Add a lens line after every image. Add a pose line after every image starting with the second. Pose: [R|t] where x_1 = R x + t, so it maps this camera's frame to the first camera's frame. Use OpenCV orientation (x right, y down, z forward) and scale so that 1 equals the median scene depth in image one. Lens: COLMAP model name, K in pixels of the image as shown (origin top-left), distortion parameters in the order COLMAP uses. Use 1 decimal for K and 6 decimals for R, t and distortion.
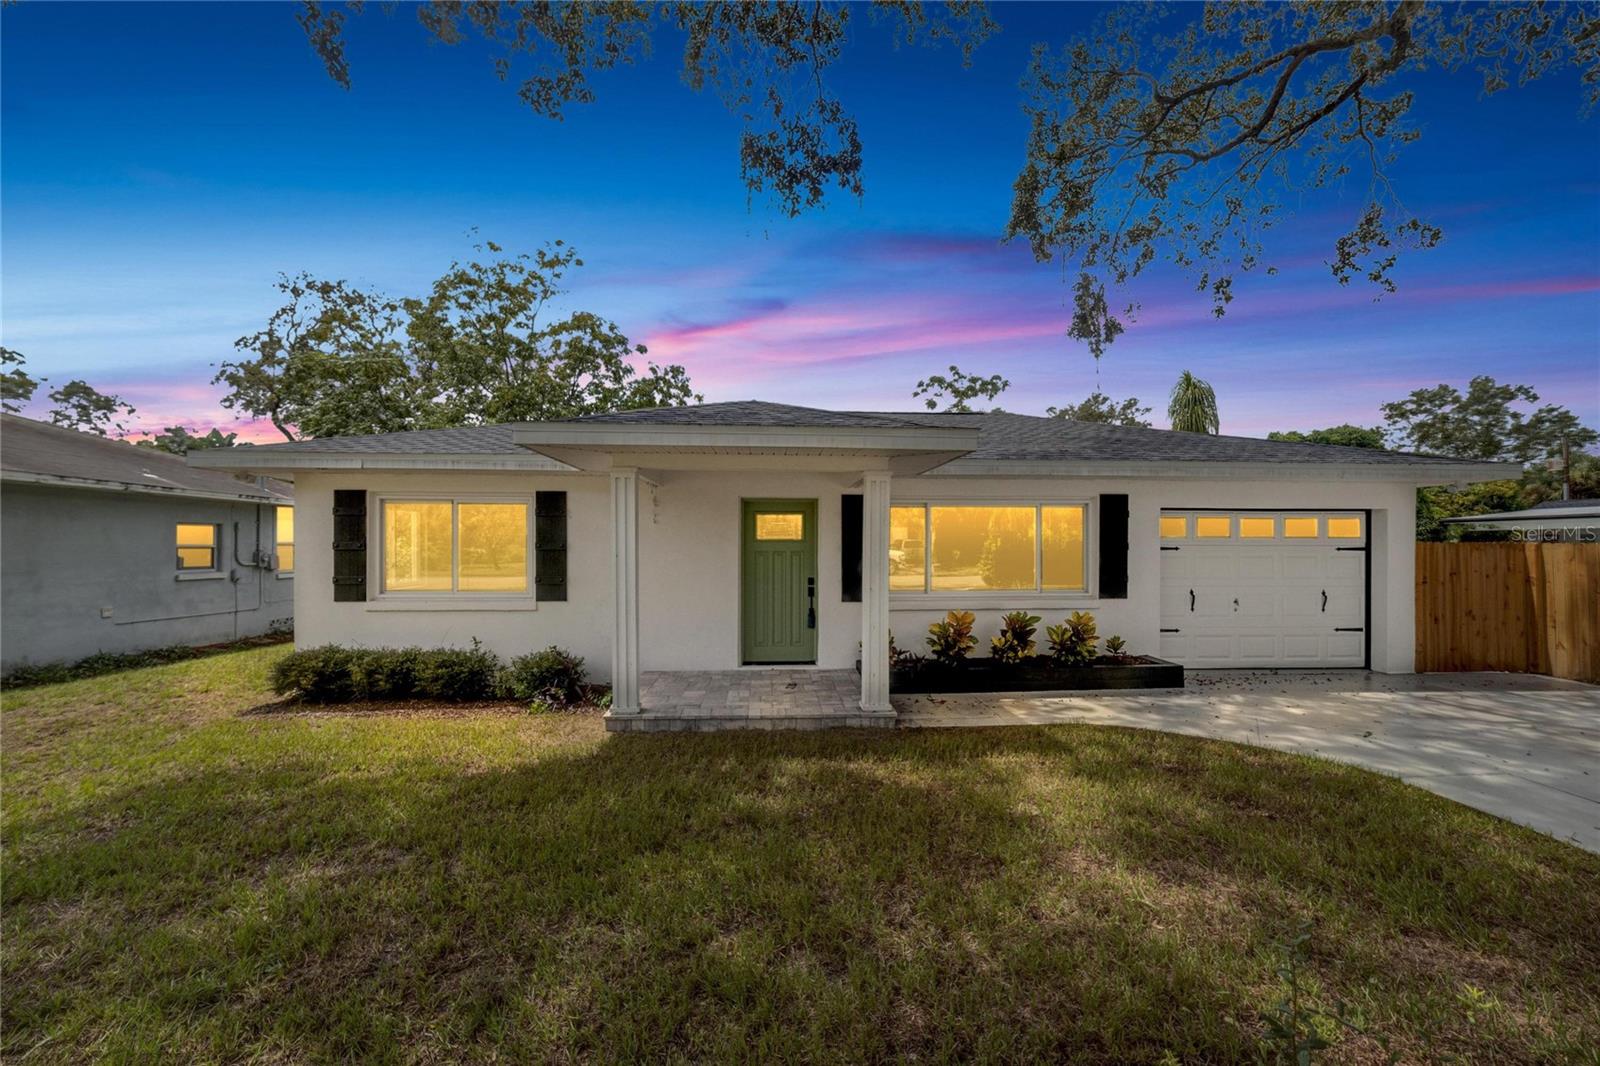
lens RADIAL K [[614.2, 0, 799.4], [0, 614.2, 542.0], [0, 0, 1]] dist [0.000847, -0.000172]
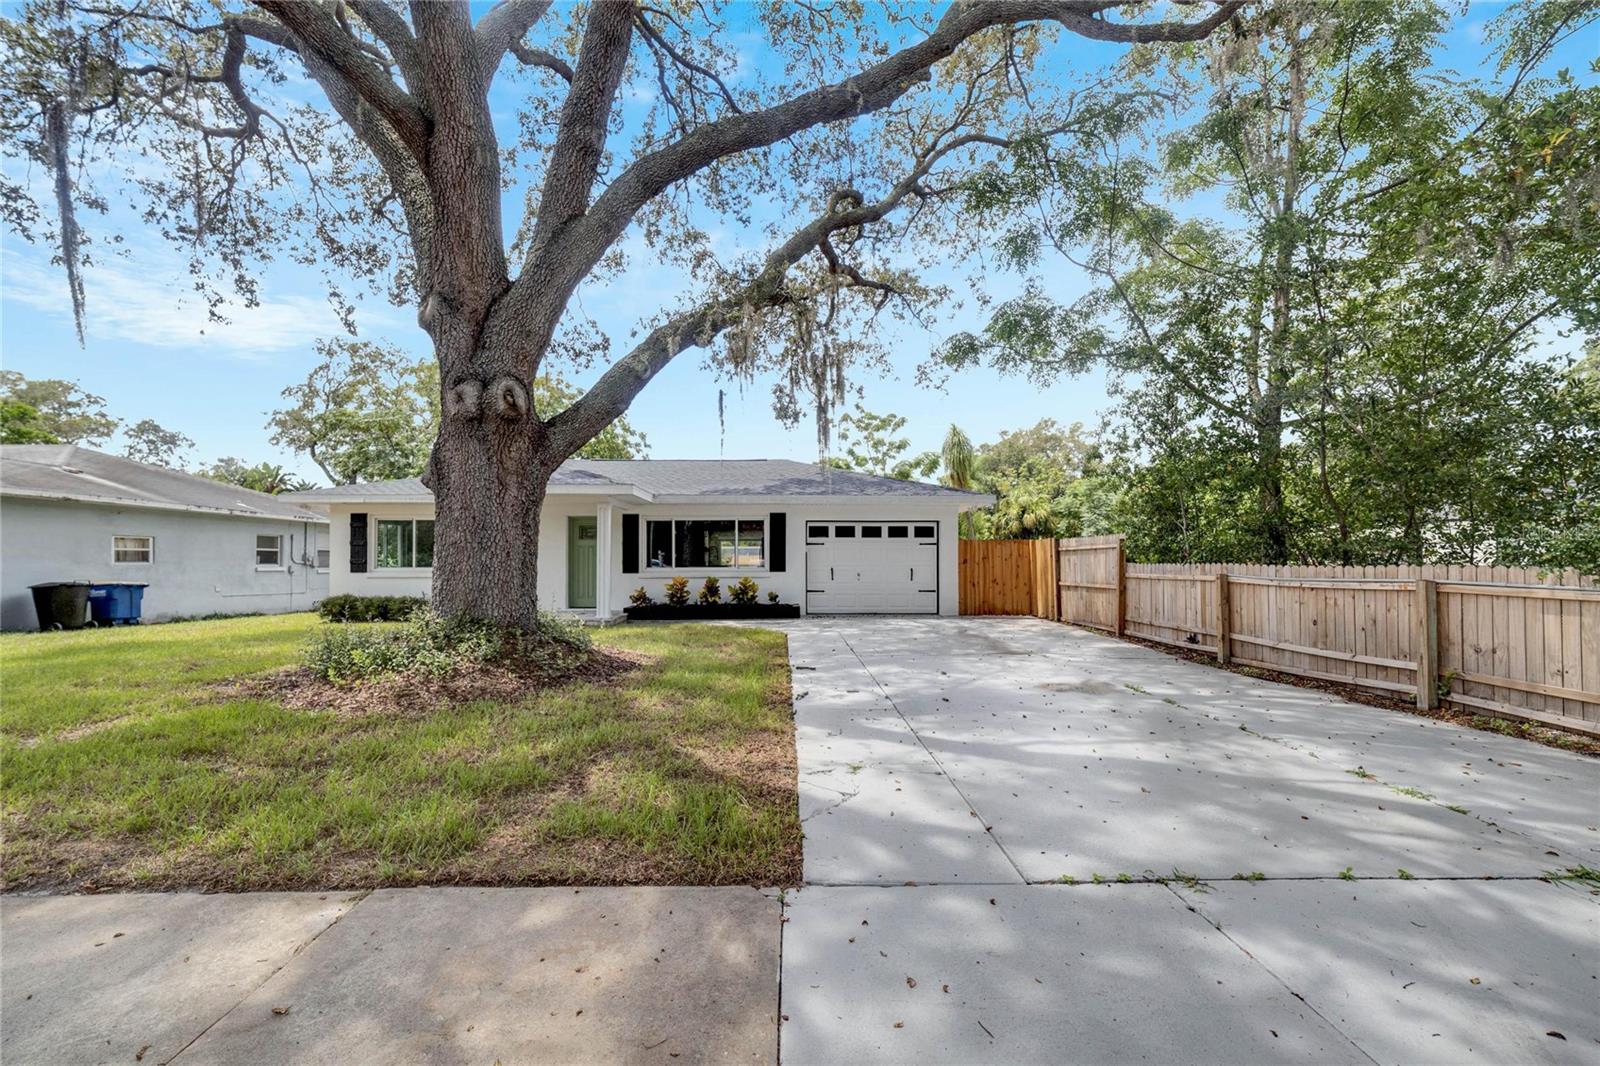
lens RADIAL K [[618.0, 0, 799.4], [0, 618.0, 553.1], [0, 0, 1]] dist [-0.001500, 0.000488]
pose [[0.999391, -0.004168, -0.034655, 0.302280], [0.003766, 0.999925, -0.011648, 0.028078], [0.034701, 0.011510, 0.999331, -0.372837]]
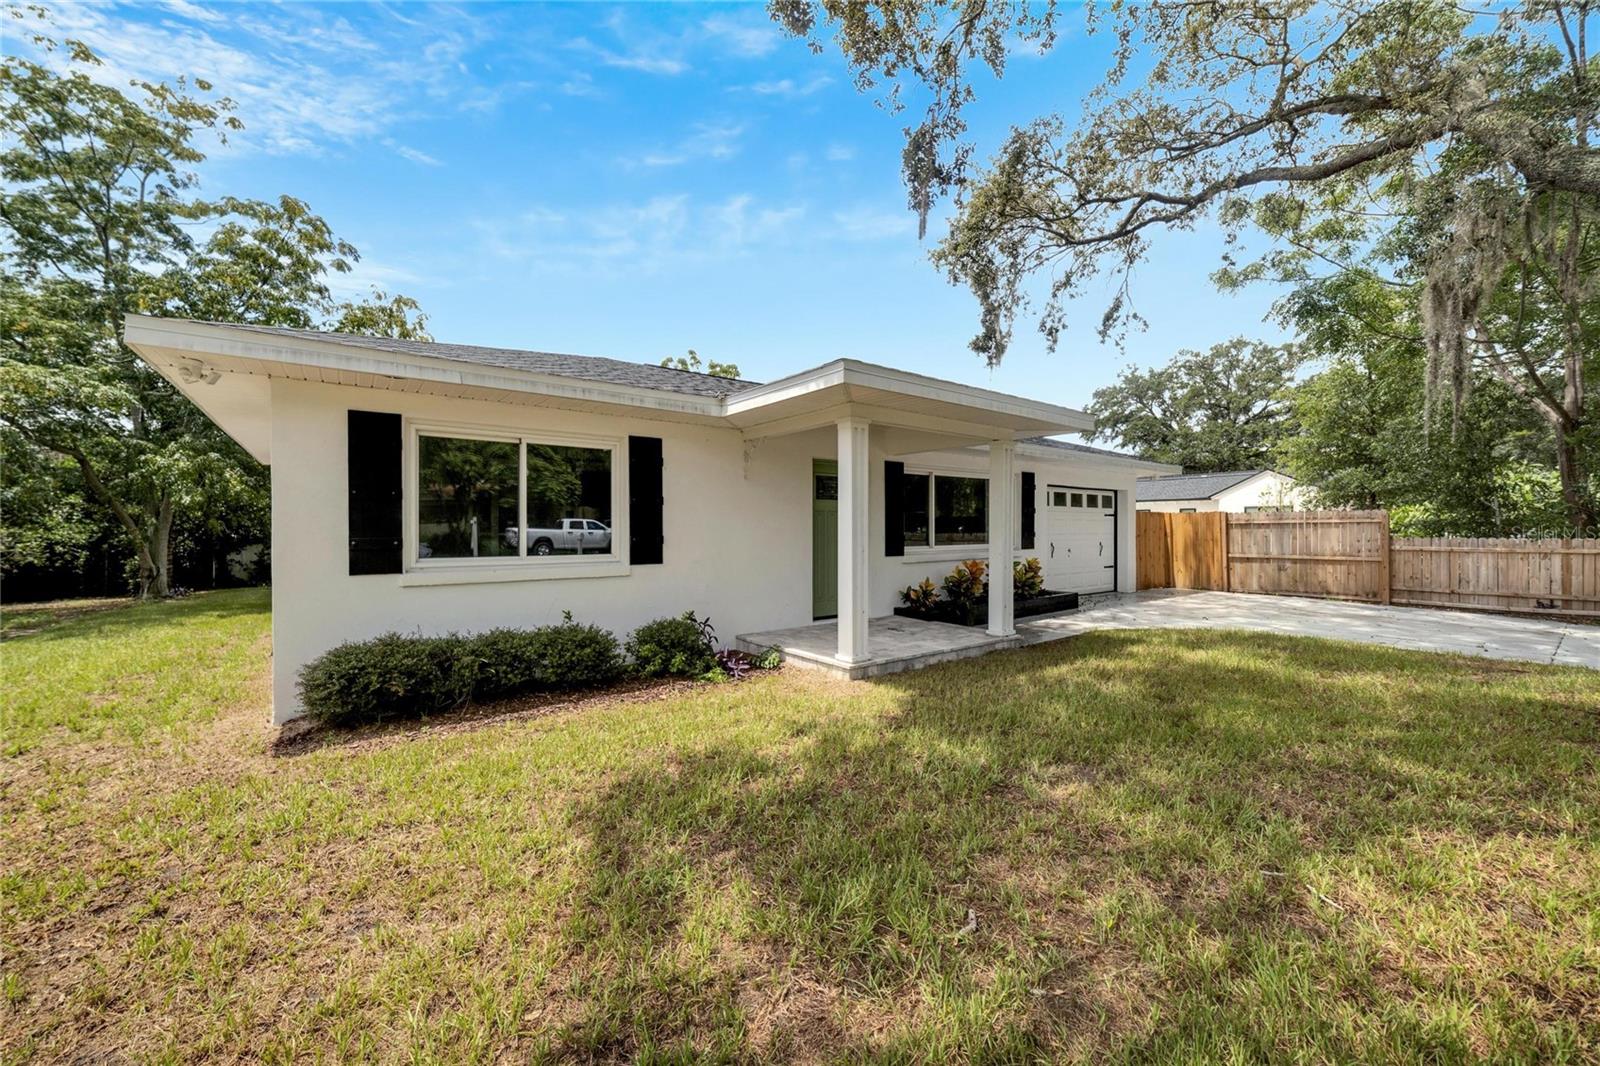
lens RADIAL K [[614.6, 0, 796.5], [0, 614.6, 525.7], [0, 0, 1]] dist [0.001823, 0.000317]
pose [[0.830962, -0.000709, 0.556329, -0.319385], [0.000465, 1.000000, 0.000579, 0.018868], [-0.556330, -0.000222, 0.830962, 0.074184]]
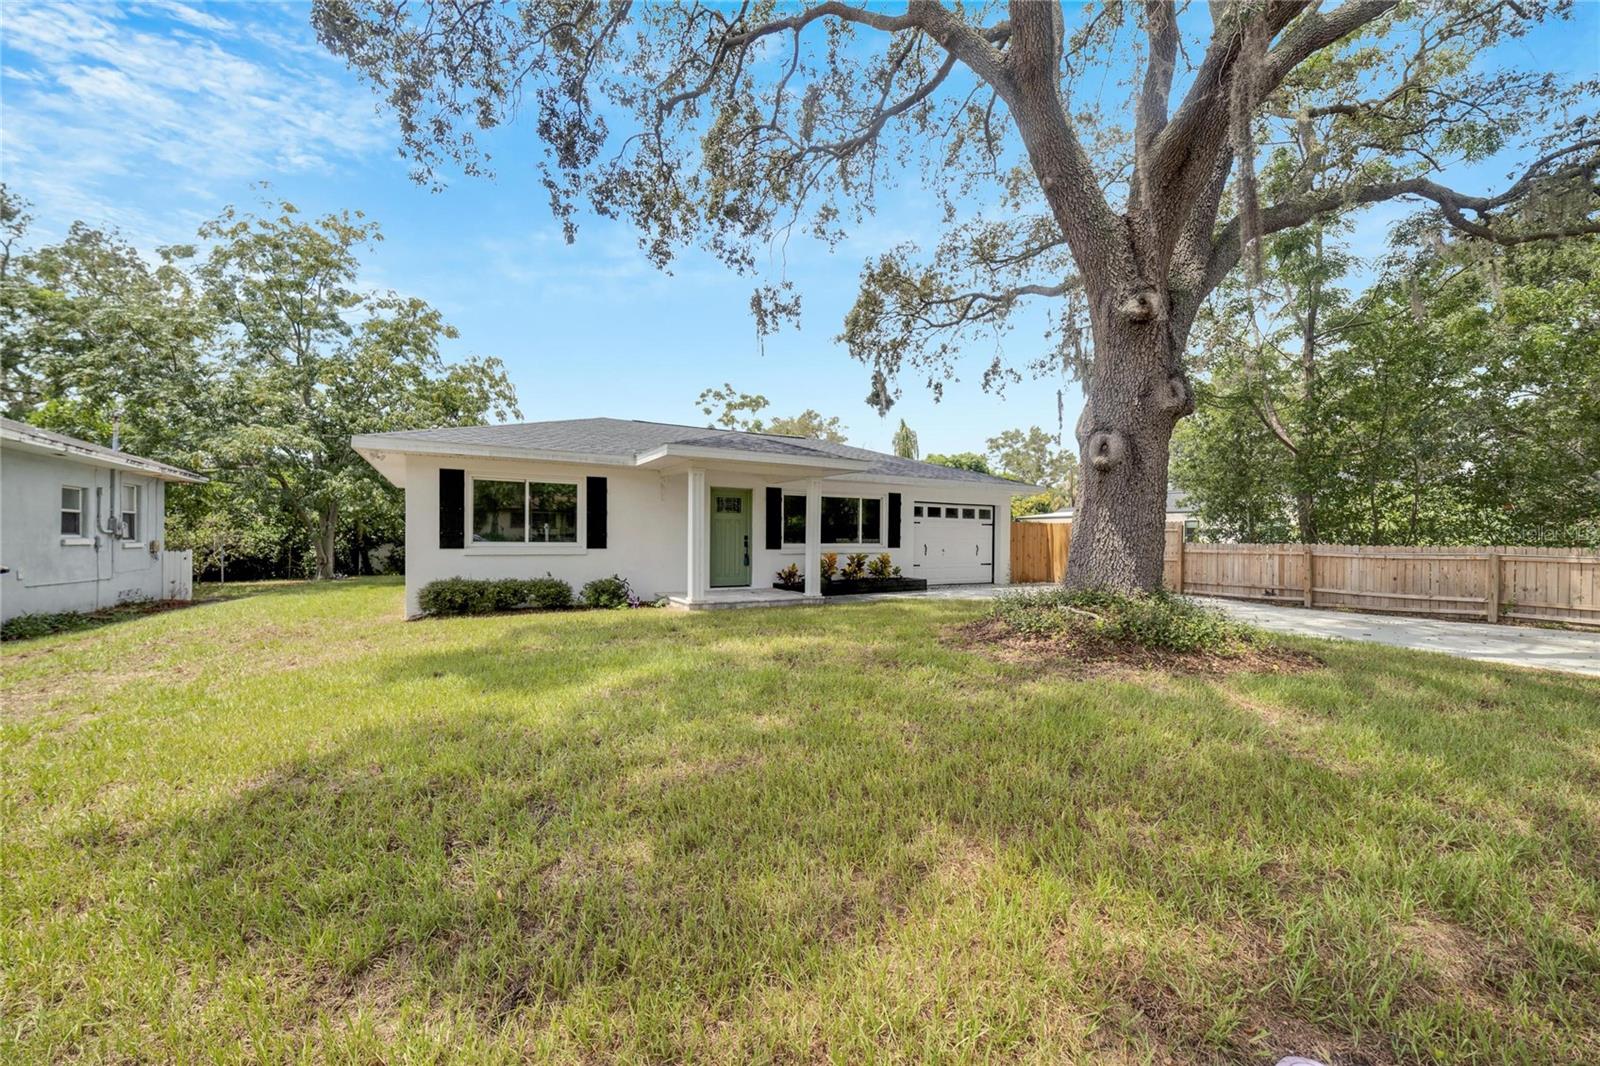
lens RADIAL K [[608.0, 0, 802.3], [0, 608.0, 537.6], [0, 0, 1]] dist [-0.001344, 0.000177]
pose [[0.890652, 0.005663, 0.454651, -0.287065], [-0.008394, 0.999957, 0.003989, 0.026195], [-0.454609, -0.007369, 0.890661, -0.262377]]
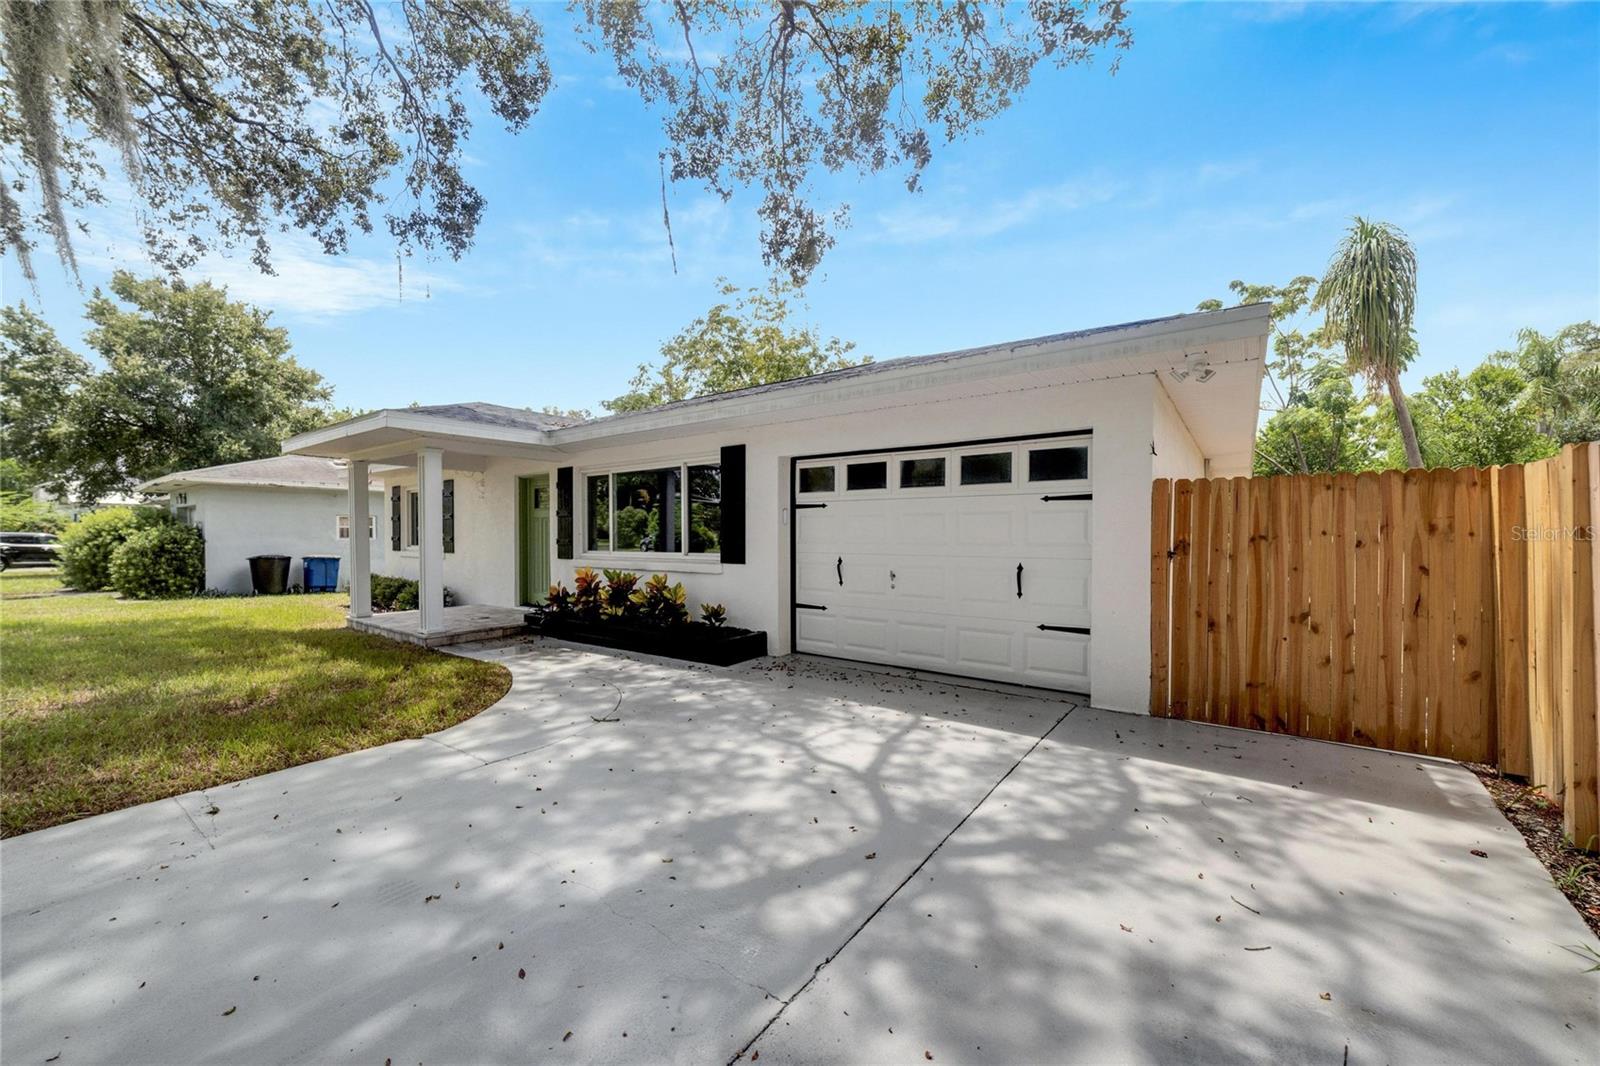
lens RADIAL K [[608.0, 0, 802.3], [0, 608.0, 537.6], [0, 0, 1]] dist [-0.001344, 0.000177]
pose [[0.769794, 0.000644, -0.638292, 0.545655], [0.004320, 0.999971, 0.006220, 0.023443], [0.638277, -0.007546, 0.769770, 0.186227]]
